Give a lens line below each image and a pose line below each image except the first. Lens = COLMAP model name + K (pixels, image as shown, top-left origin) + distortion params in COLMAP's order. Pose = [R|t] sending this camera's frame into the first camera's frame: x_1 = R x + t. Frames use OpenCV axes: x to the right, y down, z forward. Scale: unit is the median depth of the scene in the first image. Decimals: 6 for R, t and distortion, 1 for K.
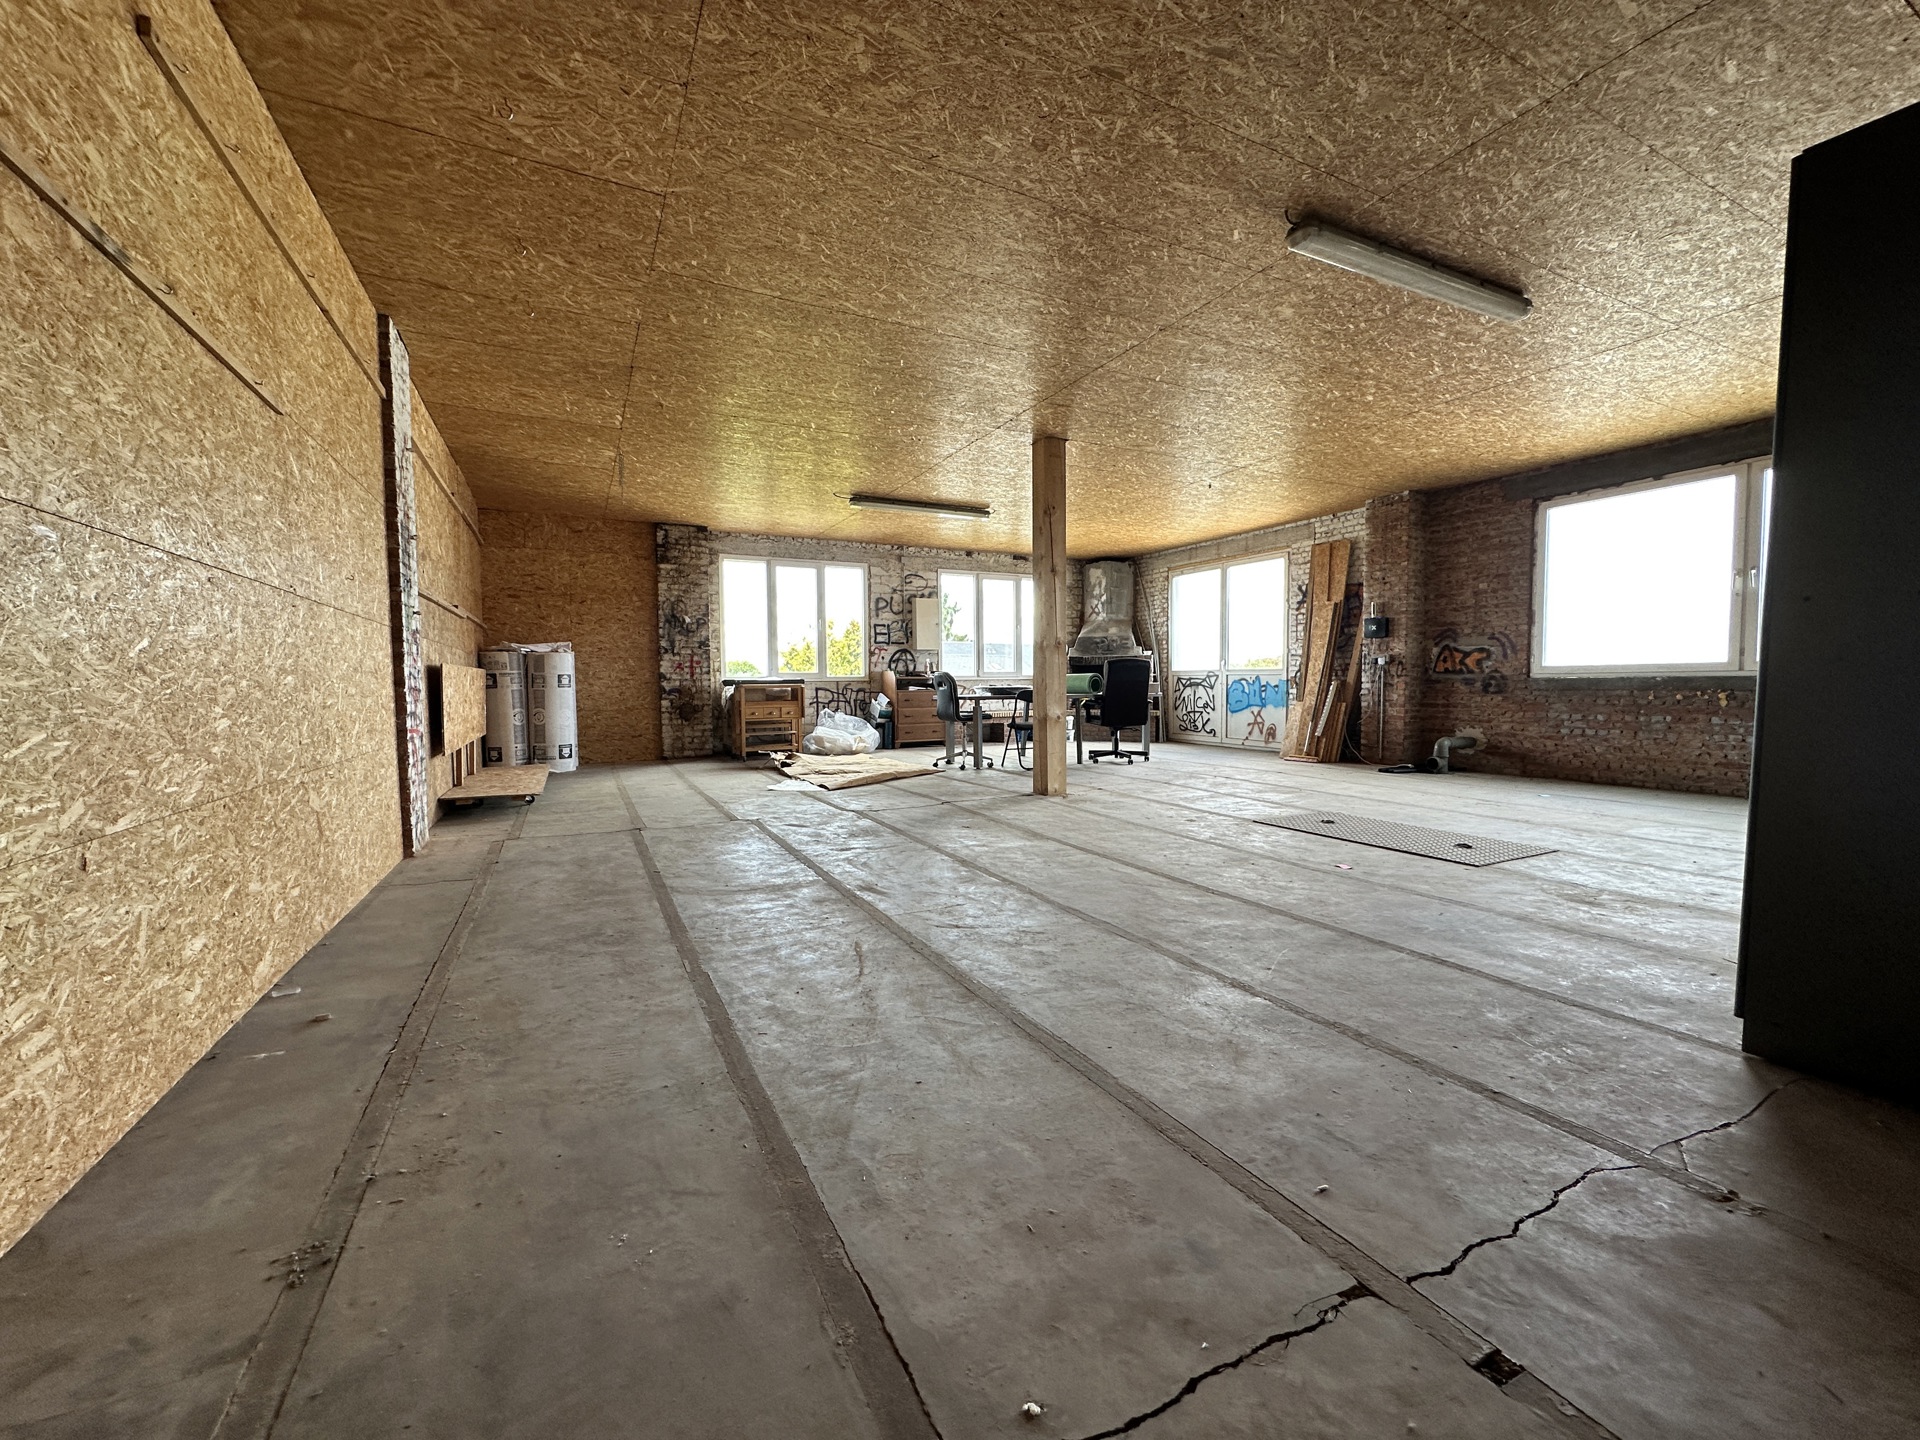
lens RADIAL K [[768.1, 0, 958.6], [0, 768.1, 722.1], [0, 0, 1]] dist [-0.000690, -0.000036]
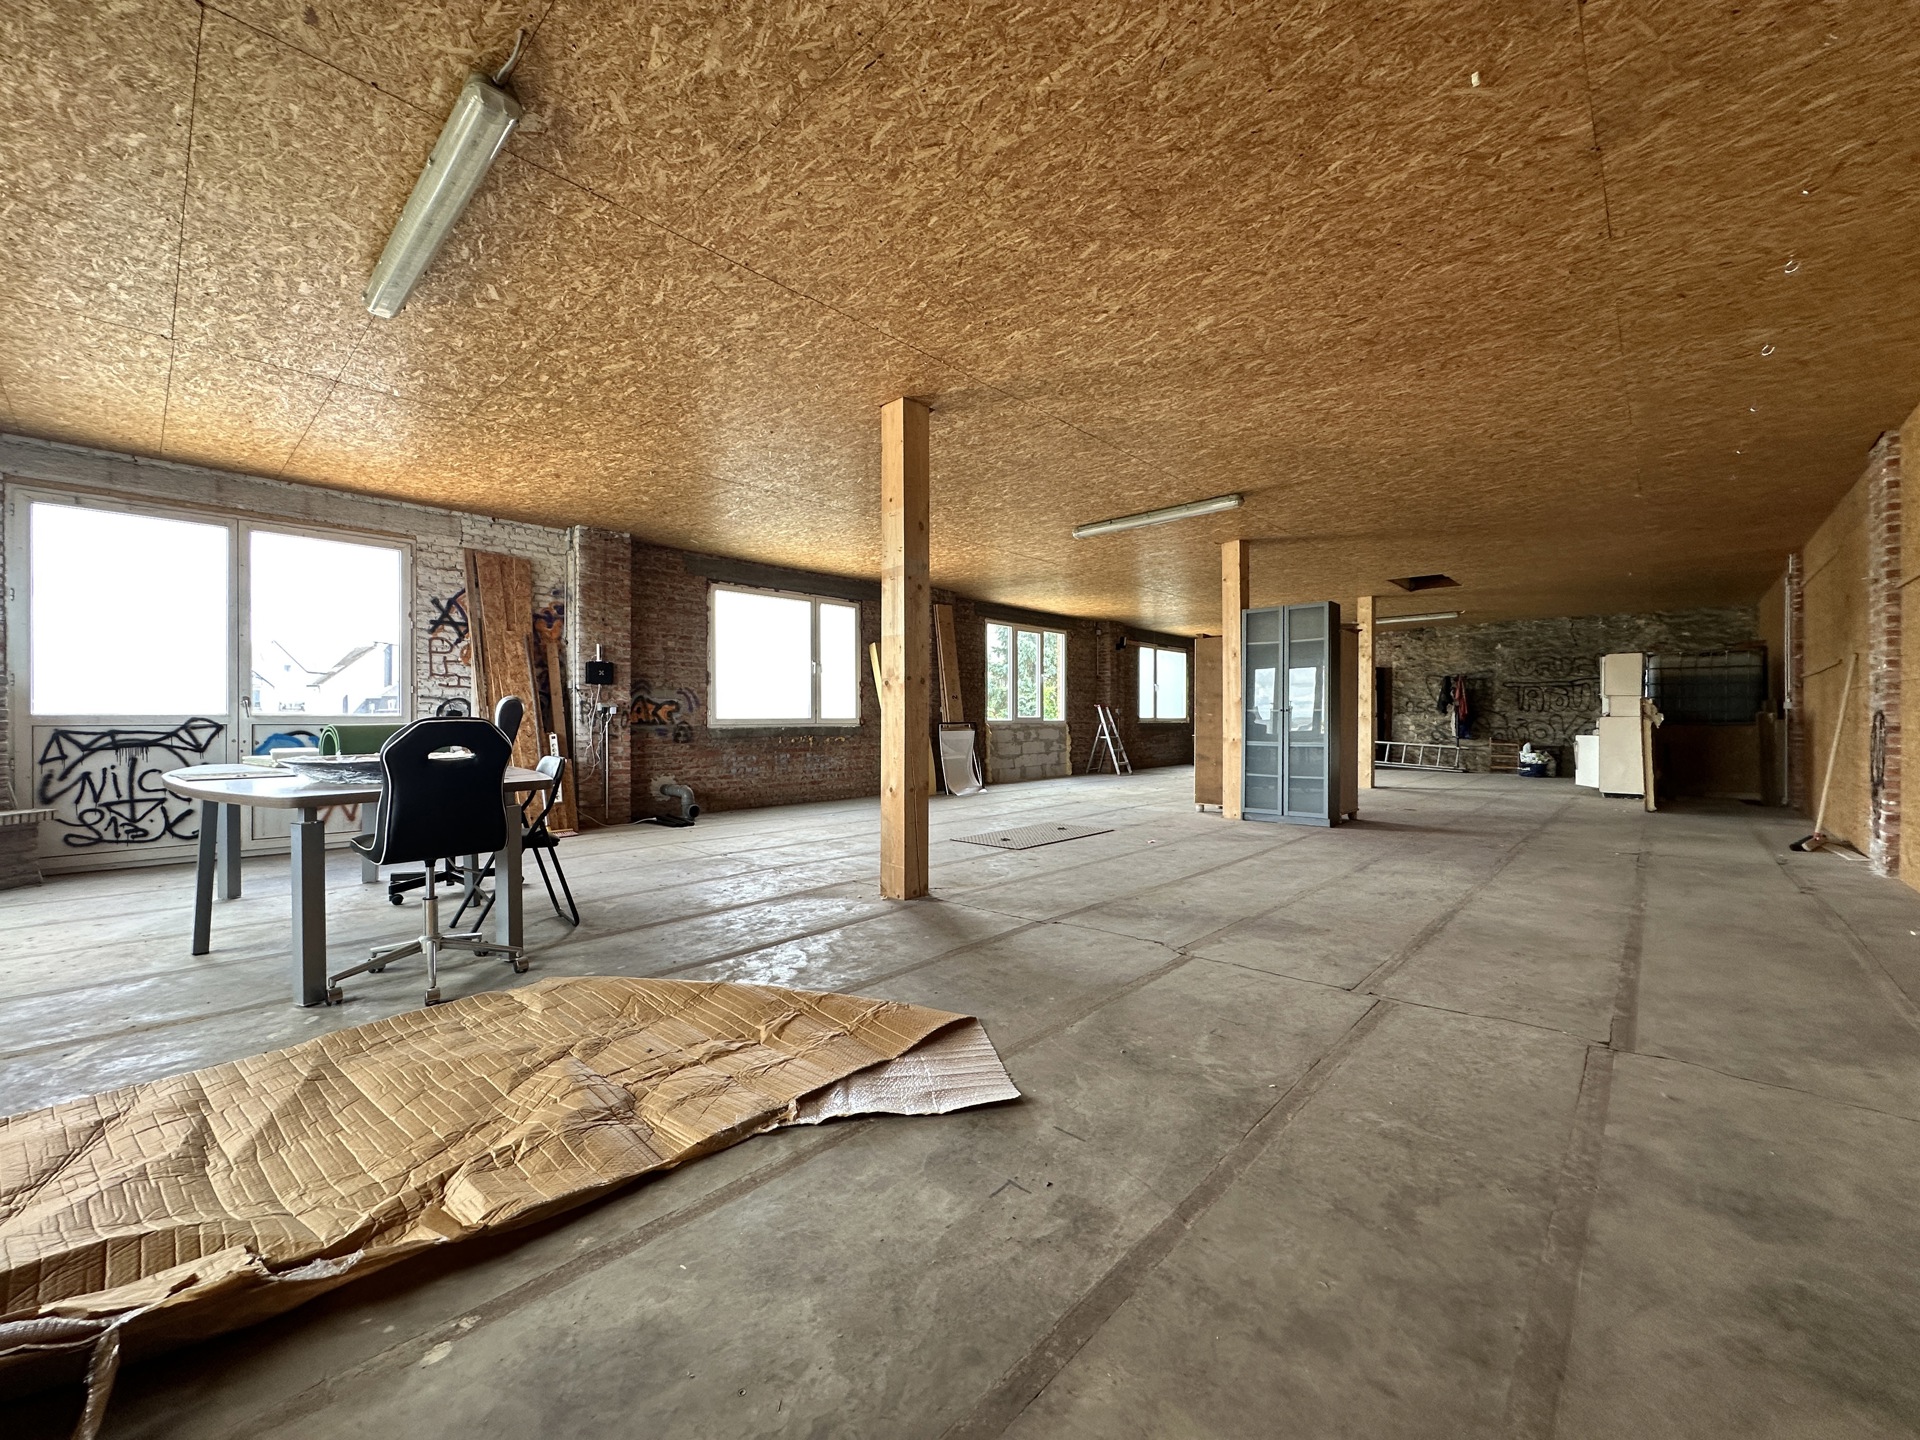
lens RADIAL K [[768.1, 0, 957.0], [0, 768.1, 719.4], [0, 0, 1]] dist [-0.000690, -0.000036]
pose [[-0.340899, 0.005905, 0.940081, -0.376192], [0.054027, 0.998451, 0.013320, -0.050440], [-0.938546, 0.055330, -0.340690, 0.791415]]
